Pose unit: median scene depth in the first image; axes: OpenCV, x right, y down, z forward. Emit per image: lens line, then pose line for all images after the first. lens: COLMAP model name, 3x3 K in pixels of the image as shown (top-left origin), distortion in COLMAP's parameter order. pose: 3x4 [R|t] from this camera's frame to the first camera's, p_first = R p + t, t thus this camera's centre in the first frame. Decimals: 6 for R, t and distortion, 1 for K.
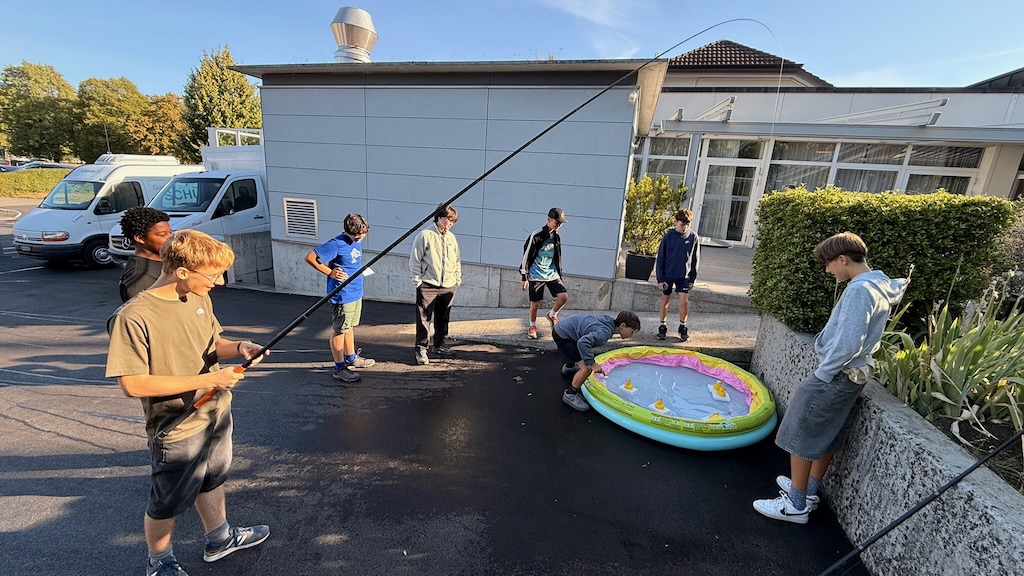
lens RADIAL K [[407.8, 0, 512.0], [0, 407.8, 288.0], [0, 0, 1]] dist [0.004179, -0.000616]
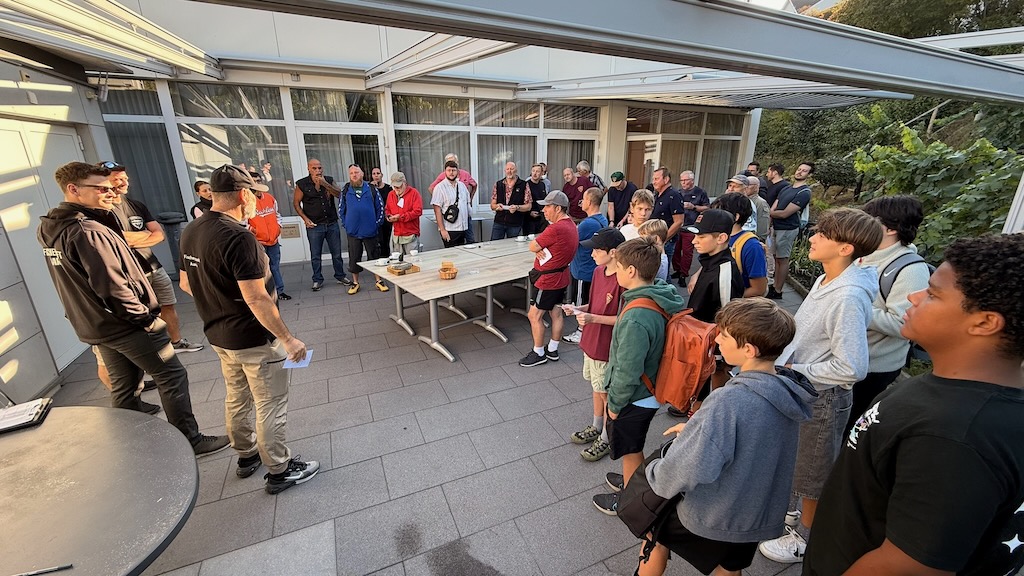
lens RADIAL K [[407.8, 0, 512.0], [0, 407.8, 288.0], [0, 0, 1]] dist [0.004179, -0.000616]
pose [[0.750530, -0.261743, 0.606791, 0.822012], [0.207485, 0.965118, 0.159676, -0.328414], [-0.627419, 0.006059, 0.778658, 0.987503]]
